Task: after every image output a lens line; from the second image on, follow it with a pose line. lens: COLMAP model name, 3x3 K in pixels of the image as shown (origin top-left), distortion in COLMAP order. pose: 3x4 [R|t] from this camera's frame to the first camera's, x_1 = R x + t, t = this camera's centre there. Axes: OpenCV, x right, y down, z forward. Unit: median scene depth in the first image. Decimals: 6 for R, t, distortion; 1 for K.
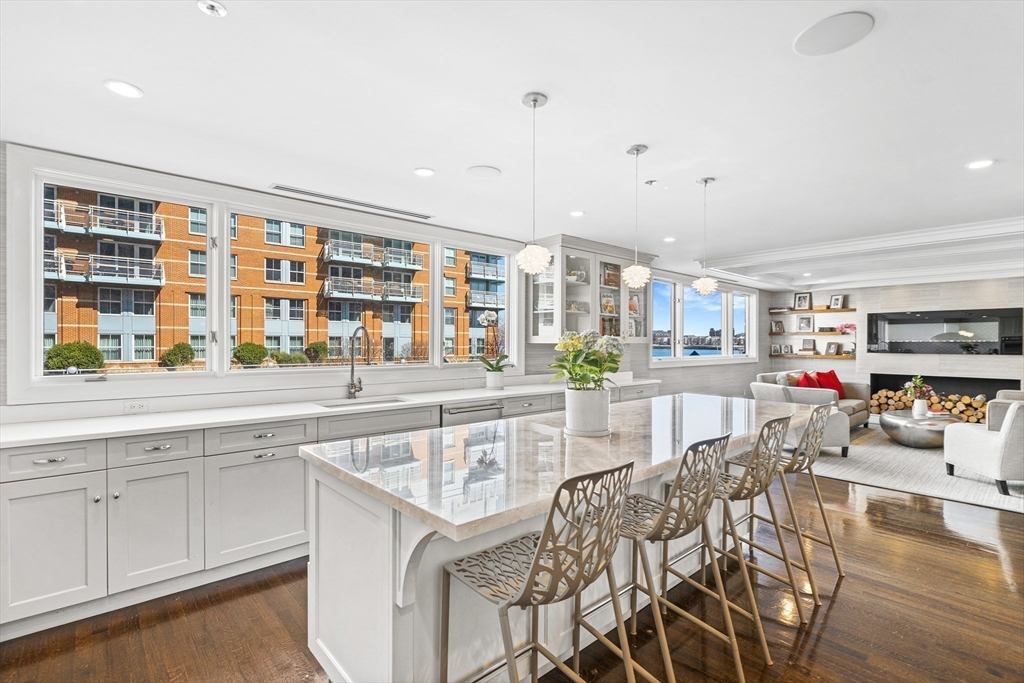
lens RADIAL K [[475.3, 0, 504.1], [0, 475.3, 344.1], [0, 0, 1]] dist [0.001303, -0.000408]
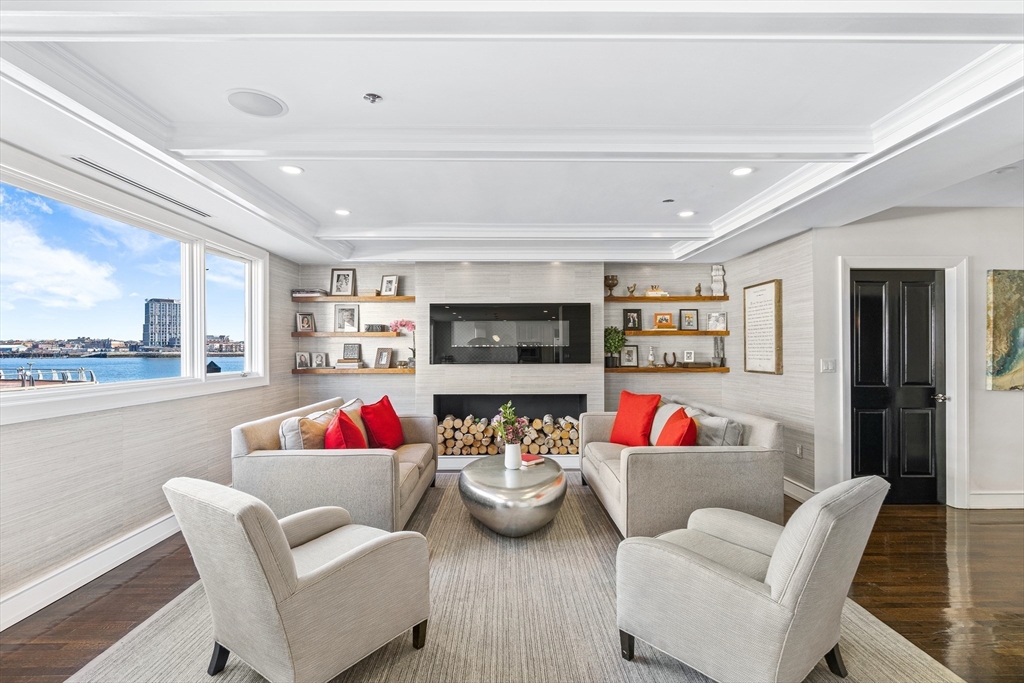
lens RADIAL K [[475.3, 0, 511.0], [0, 475.3, 346.2], [0, 0, 1]] dist [0.001303, -0.000408]
pose [[0.644556, -0.001535, 0.764556, 0.316479], [0.008436, 0.999951, -0.005105, -0.001652], [-0.764511, 0.009740, 0.644538, 0.465178]]
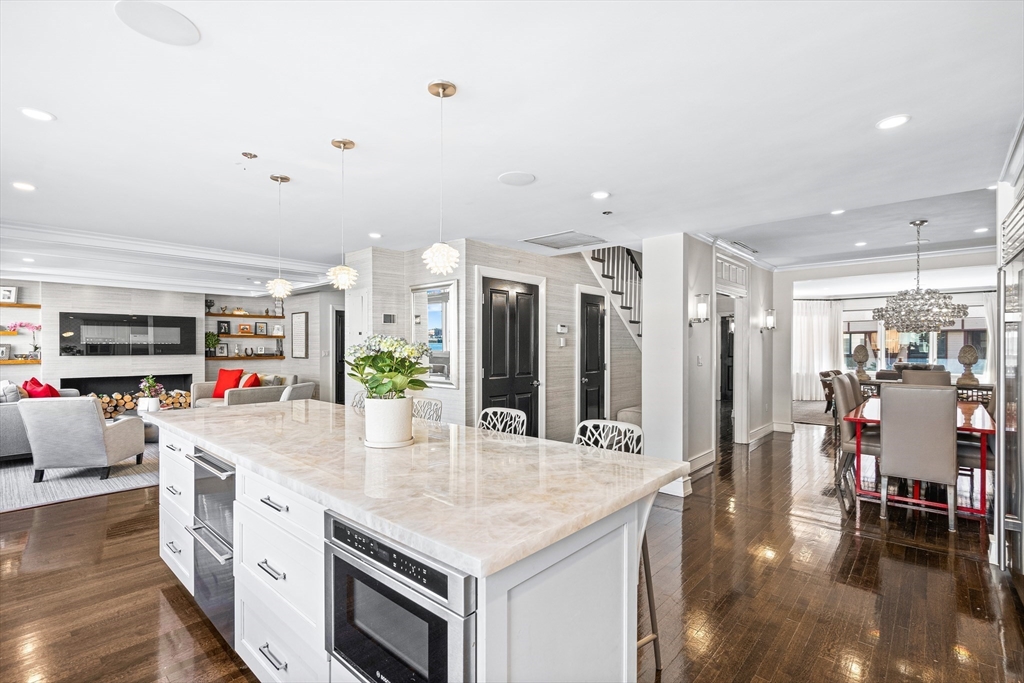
lens RADIAL K [[475.3, 0, 509.8], [0, 475.3, 346.0], [0, 0, 1]] dist [0.001303, -0.000408]
pose [[-0.119633, -0.003500, 0.992812, -0.215826], [0.002251, 0.999990, 0.003797, -0.001774], [-0.992816, 0.002689, -0.119624, 0.248454]]
